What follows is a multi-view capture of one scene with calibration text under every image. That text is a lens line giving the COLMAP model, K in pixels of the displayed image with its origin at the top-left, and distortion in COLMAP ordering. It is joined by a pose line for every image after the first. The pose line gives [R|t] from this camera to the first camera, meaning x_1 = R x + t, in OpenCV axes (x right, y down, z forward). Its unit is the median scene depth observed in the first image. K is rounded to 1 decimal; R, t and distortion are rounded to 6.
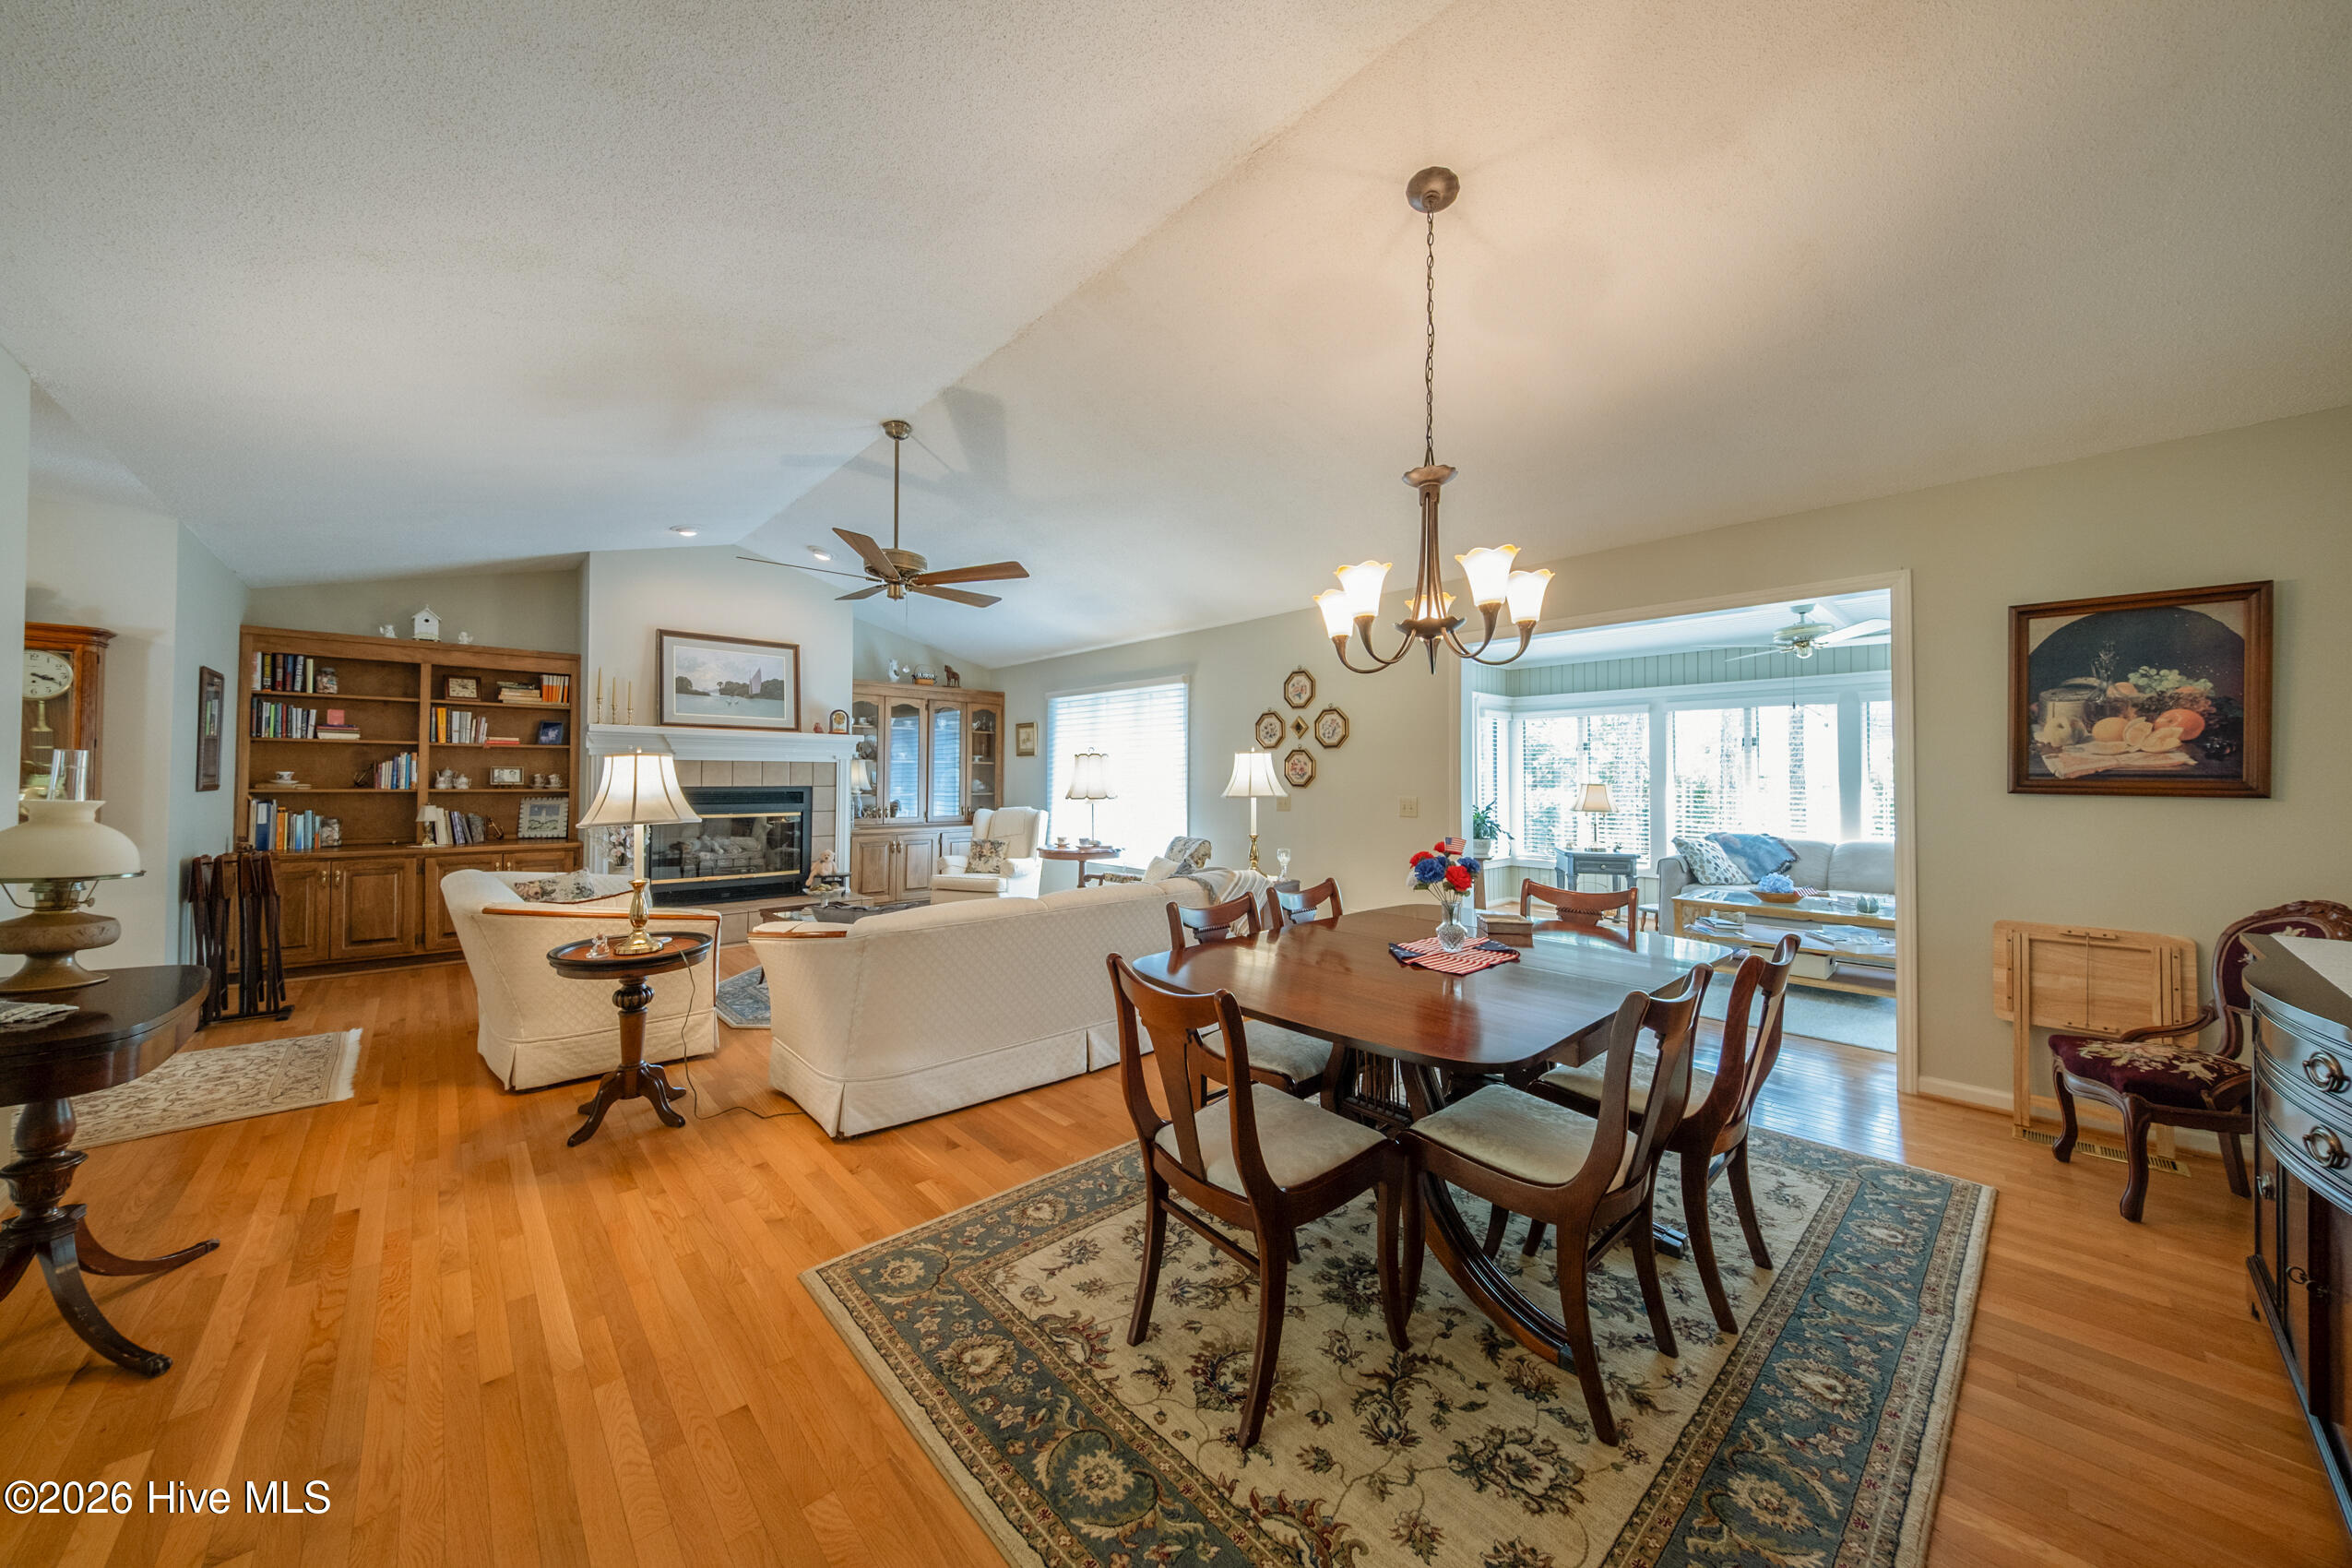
lens RADIAL K [[815.0, 0, 1182.9], [0, 815.0, 758.4], [0, 0, 1]] dist [-0.014154, 0.001858]
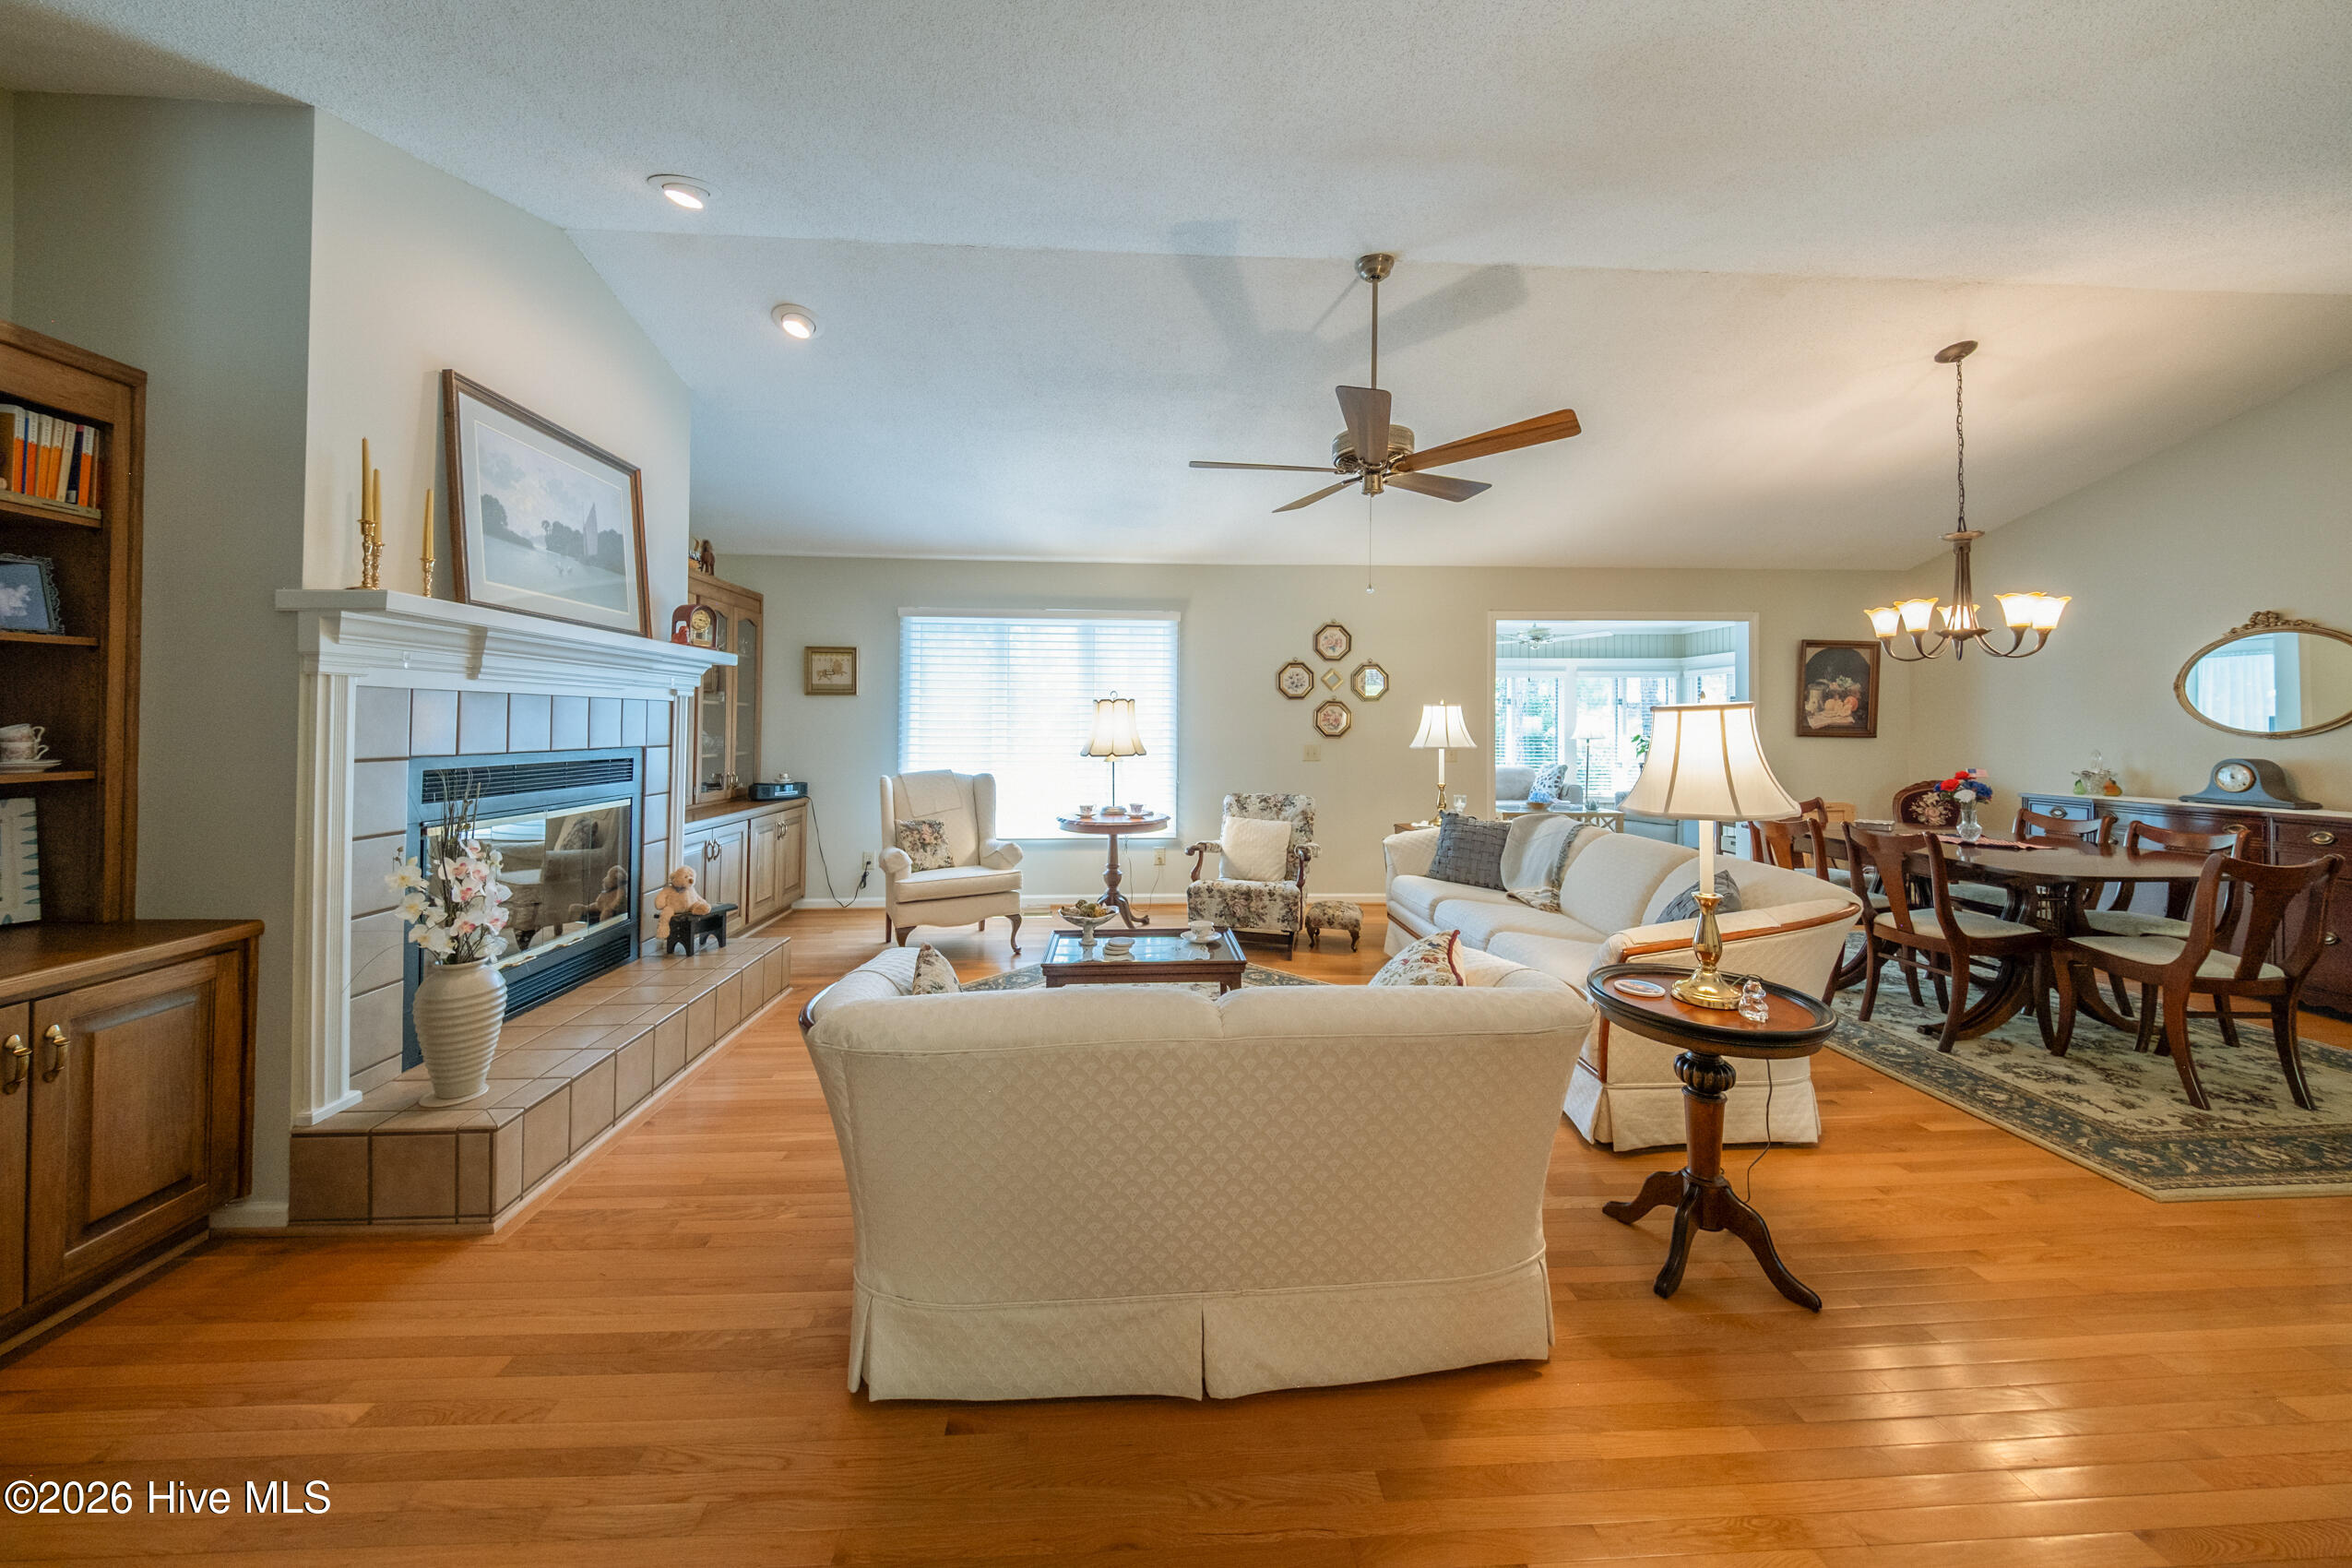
lens RADIAL K [[820.9, 0, 1165.6], [0, 820.9, 714.6], [0, 0, 1]] dist [-0.000231, -0.002020]
pose [[0.638801, 0.009620, 0.769312, -0.883040], [-0.020020, 0.999791, 0.004122, 0.007816], [-0.769111, -0.018035, 0.638860, 0.548420]]
